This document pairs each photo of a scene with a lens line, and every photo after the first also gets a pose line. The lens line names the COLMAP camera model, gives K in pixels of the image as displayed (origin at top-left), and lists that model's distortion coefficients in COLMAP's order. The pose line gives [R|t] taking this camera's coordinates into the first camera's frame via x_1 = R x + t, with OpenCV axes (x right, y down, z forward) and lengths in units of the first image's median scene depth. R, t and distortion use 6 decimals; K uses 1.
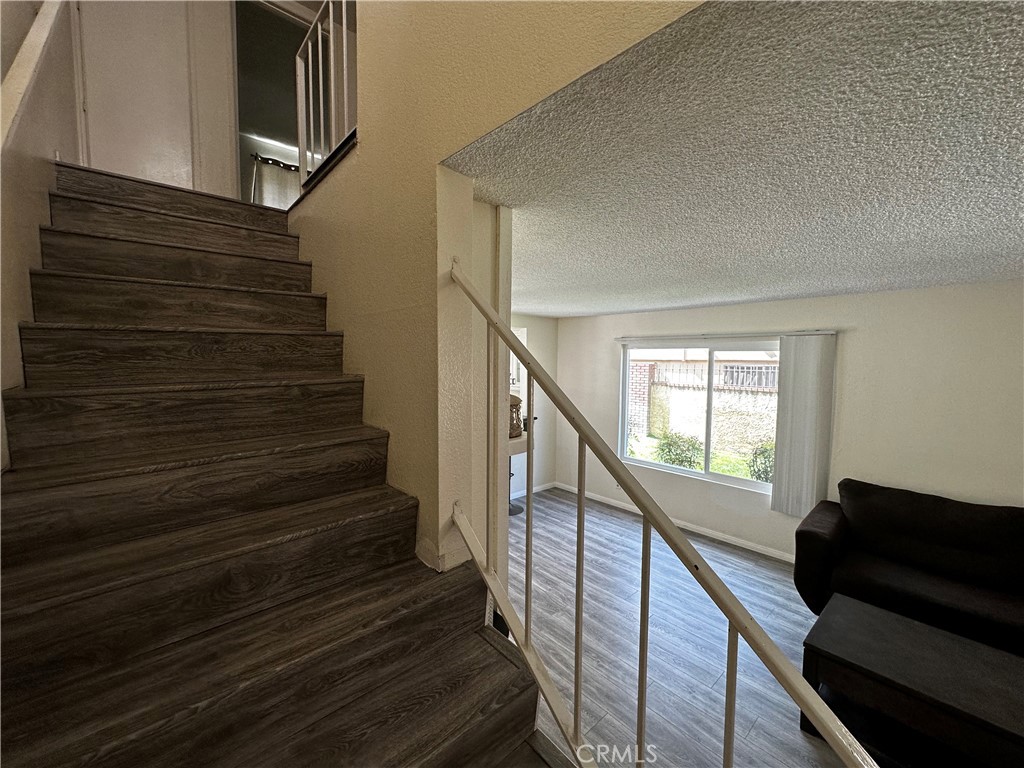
lens RADIAL K [[408.7, 0, 510.7], [0, 408.7, 380.2], [0, 0, 1]] dist [-0.003613, 0.000812]
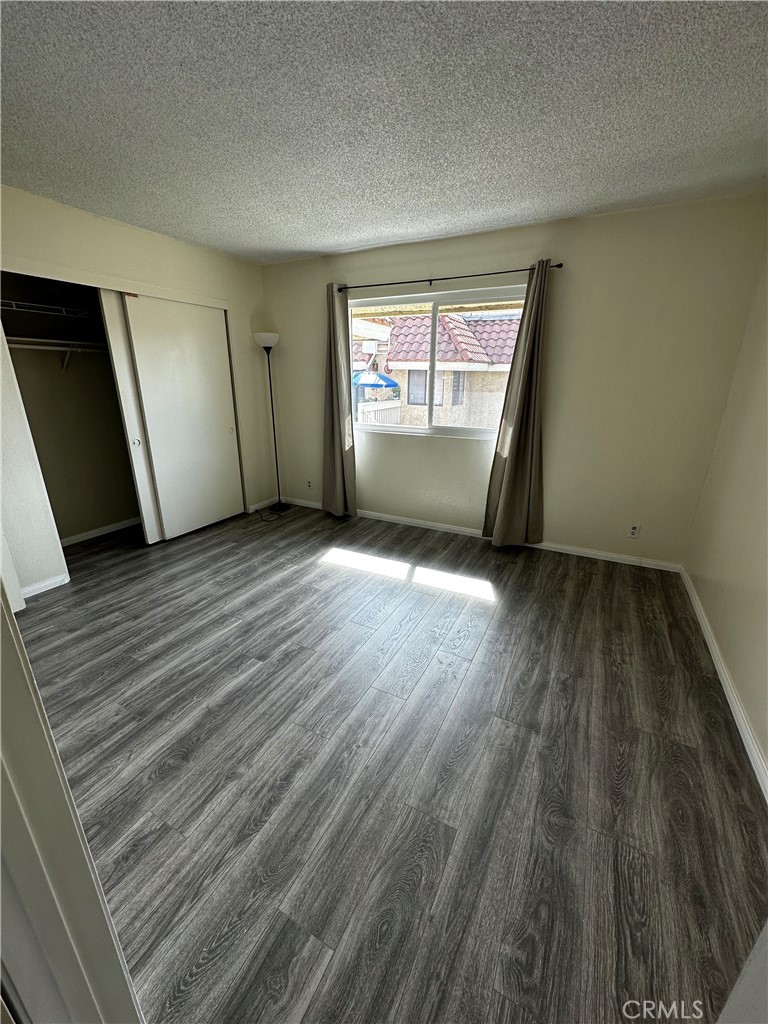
lens RADIAL K [[408.7, 0, 382.2], [0, 408.7, 509.2], [0, 0, 1]] dist [-0.003613, 0.000812]
pose [[-0.363617, -0.292642, 0.884389, -0.095679], [0.040982, 0.943430, 0.329028, 0.074949], [-0.930647, 0.155884, -0.331054, 0.774498]]
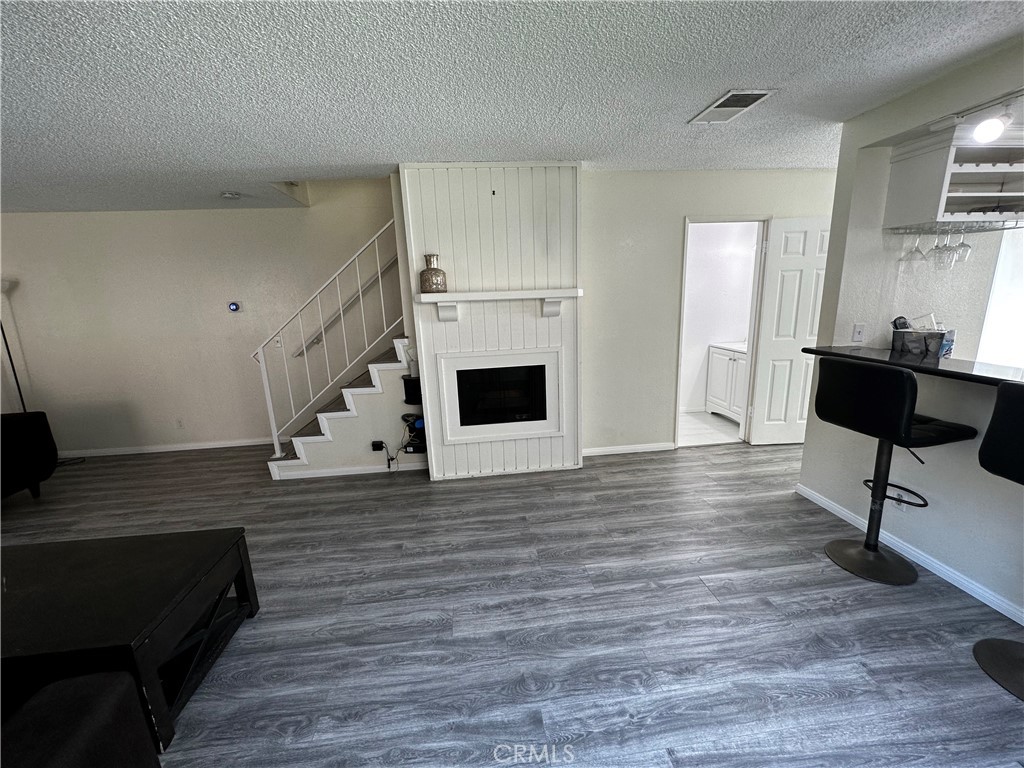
lens RADIAL K [[408.7, 0, 509.5], [0, 408.7, 385.0], [0, 0, 1]] dist [-0.003613, 0.000812]
pose [[-0.579252, 0.199219, -0.790430, 0.537839], [-0.008354, 0.968174, 0.250139, 0.036104], [0.815106, 0.151497, -0.559152, 1.024584]]
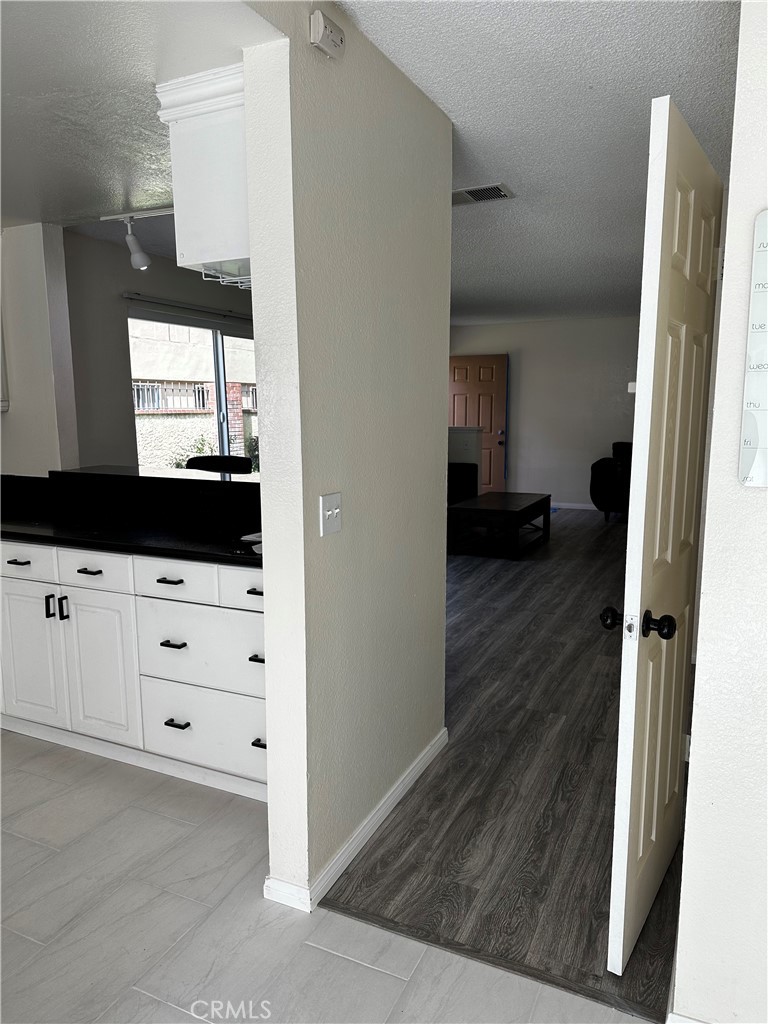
lens RADIAL K [[709.7, 0, 383.5], [0, 709.7, 525.4], [0, 0, 1]] dist [0.011570, -0.020992]
pose [[-0.390912, -0.164107, 0.905680, -0.946195], [0.052449, 0.978407, 0.199924, 0.031484], [-0.918932, 0.125655, -0.373864, 1.380275]]
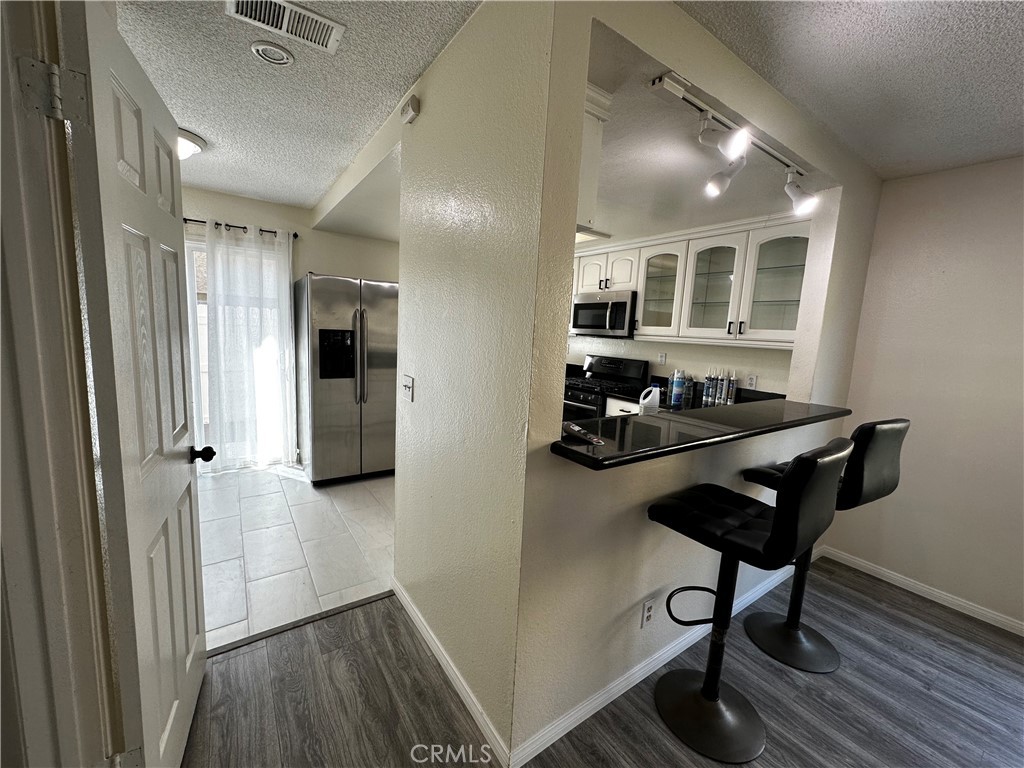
lens RADIAL K [[408.7, 0, 510.3], [0, 408.7, 383.8], [0, 0, 1]] dist [-0.003613, 0.000812]
pose [[0.991798, 0.063505, -0.110920, -0.309524], [-0.054893, 0.995359, 0.079040, 0.071478], [0.115424, -0.072303, 0.990681, 0.762757]]
